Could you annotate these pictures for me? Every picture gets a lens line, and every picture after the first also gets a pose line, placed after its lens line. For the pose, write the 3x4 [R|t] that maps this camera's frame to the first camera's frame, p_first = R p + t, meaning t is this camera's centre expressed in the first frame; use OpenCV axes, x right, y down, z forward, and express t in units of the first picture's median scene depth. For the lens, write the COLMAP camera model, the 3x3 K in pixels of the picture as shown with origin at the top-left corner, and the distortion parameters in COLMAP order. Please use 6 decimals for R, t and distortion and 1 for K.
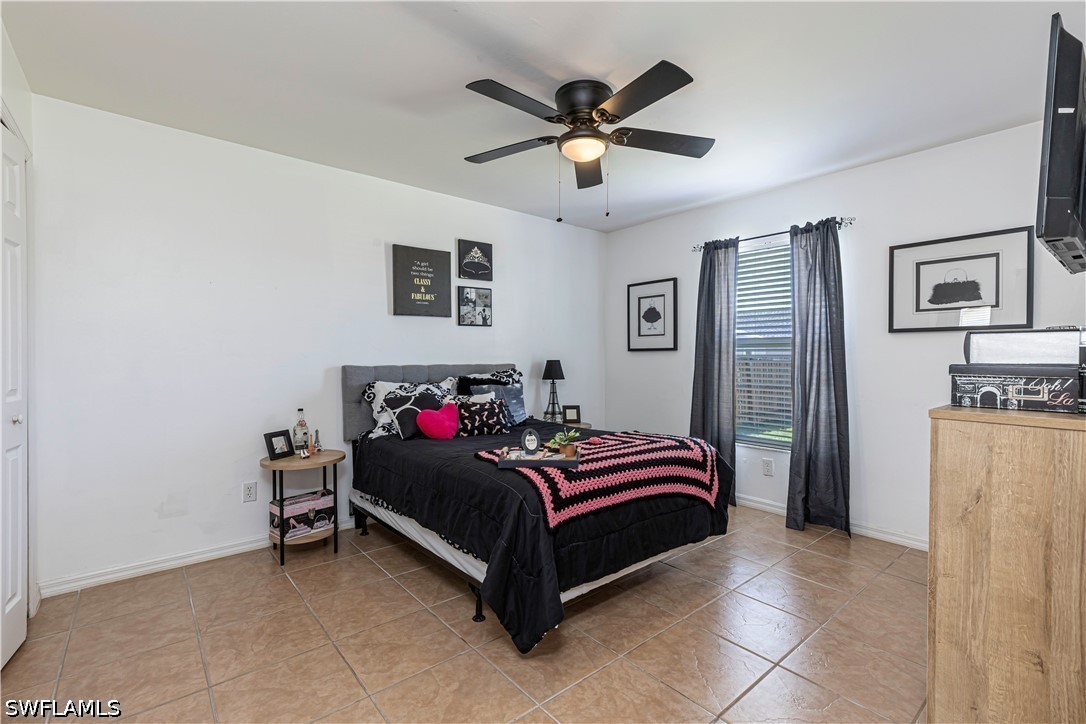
lens RADIAL K [[484.1, 0, 546.5], [0, 484.1, 361.6], [0, 0, 1]] dist [0.008048, -0.001861]
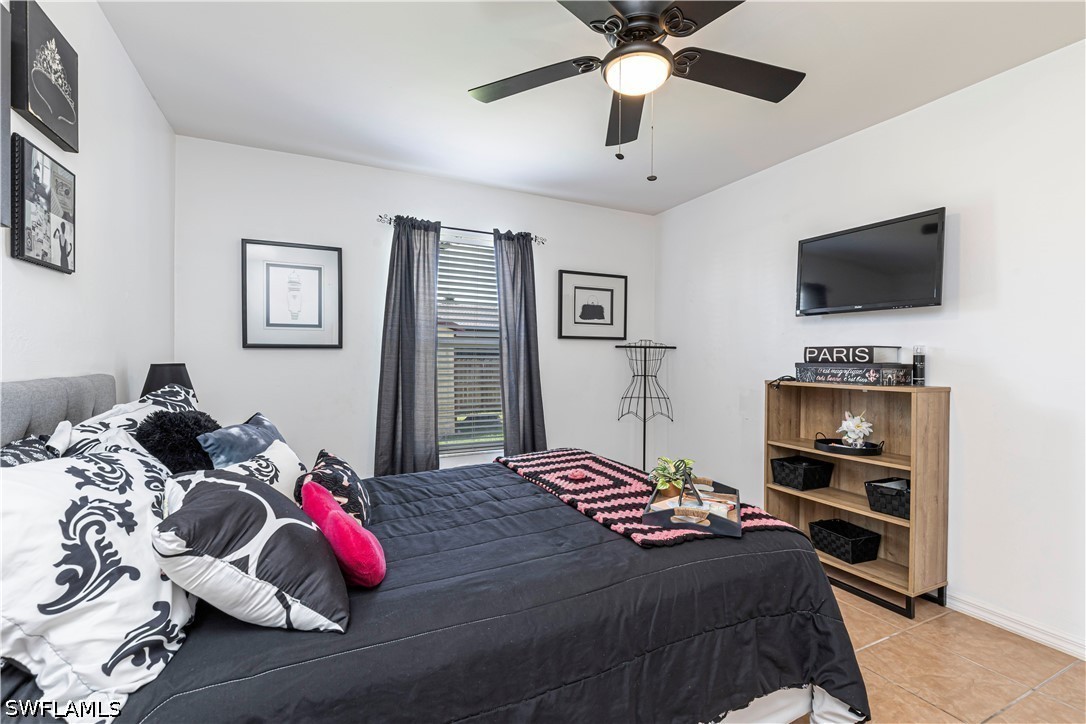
lens RADIAL K [[484.1, 0, 548.9], [0, 484.1, 361.5], [0, 0, 1]] dist [0.008048, -0.001861]
pose [[0.239367, -0.007180, 0.970903, -0.420169], [0.006162, 0.999964, 0.005876, -0.006289], [-0.970910, 0.004576, 0.239402, 0.598264]]
